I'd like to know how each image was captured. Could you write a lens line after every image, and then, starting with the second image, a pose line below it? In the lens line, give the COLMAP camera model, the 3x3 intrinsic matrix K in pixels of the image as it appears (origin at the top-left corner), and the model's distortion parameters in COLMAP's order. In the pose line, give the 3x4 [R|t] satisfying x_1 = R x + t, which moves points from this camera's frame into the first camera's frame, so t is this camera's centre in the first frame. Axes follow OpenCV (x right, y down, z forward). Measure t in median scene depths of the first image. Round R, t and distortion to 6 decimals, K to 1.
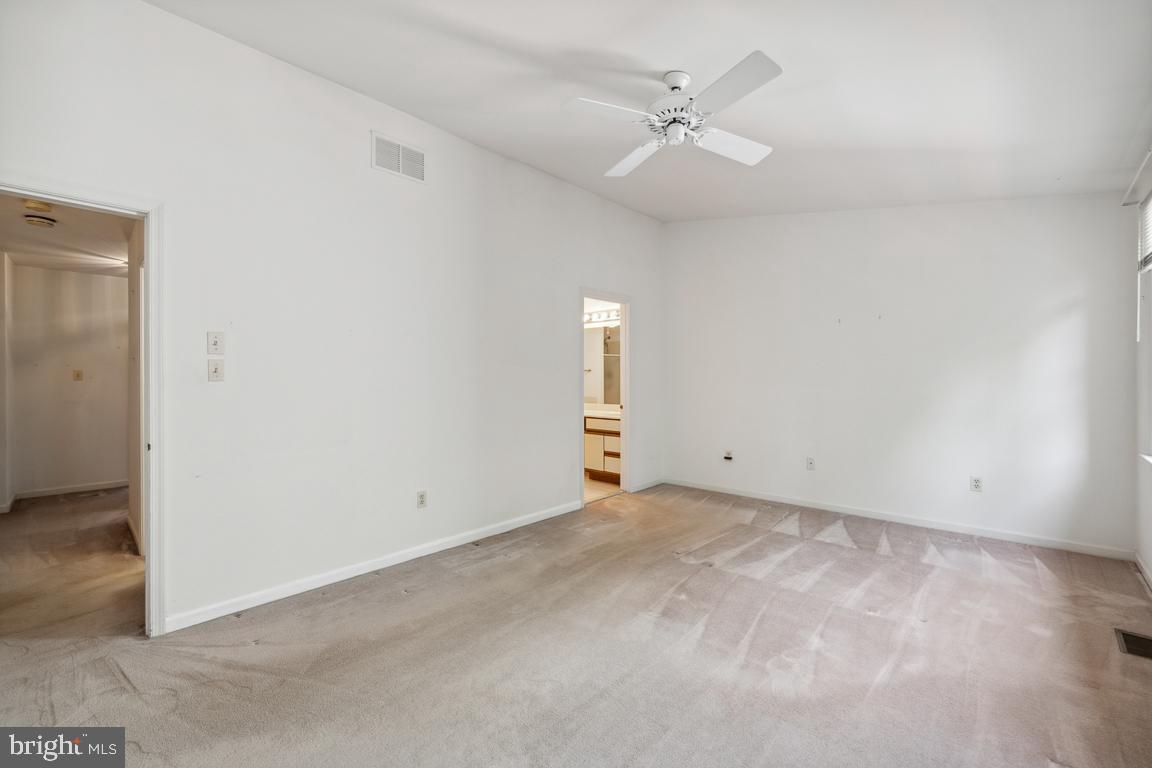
lens RADIAL K [[472.4, 0, 578.4], [0, 472.4, 383.2], [0, 0, 1]] dist [-0.000776, -0.000185]
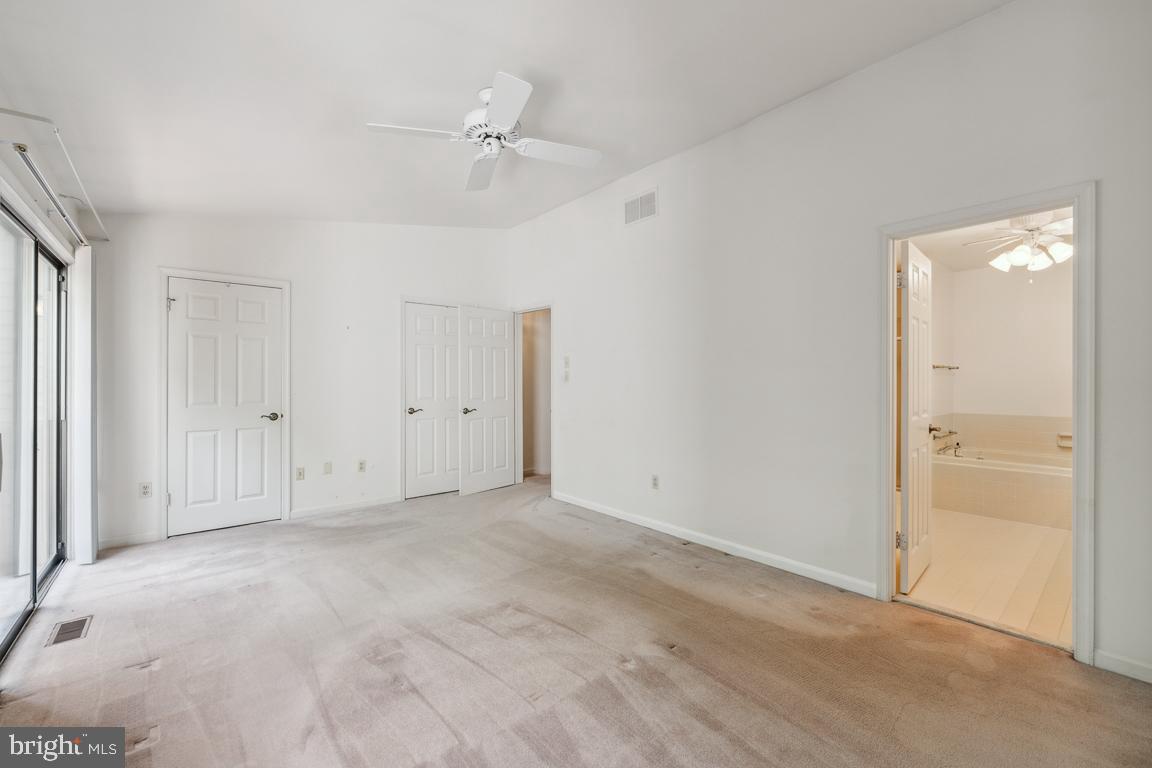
lens RADIAL K [[472.4, 0, 578.4], [0, 472.4, 383.2], [0, 0, 1]] dist [-0.000776, -0.000185]
pose [[-0.113817, 0.004333, -0.993492, 0.883571], [-0.009514, 0.999940, 0.005451, -0.007257], [0.993456, 0.010073, -0.113769, 0.956229]]
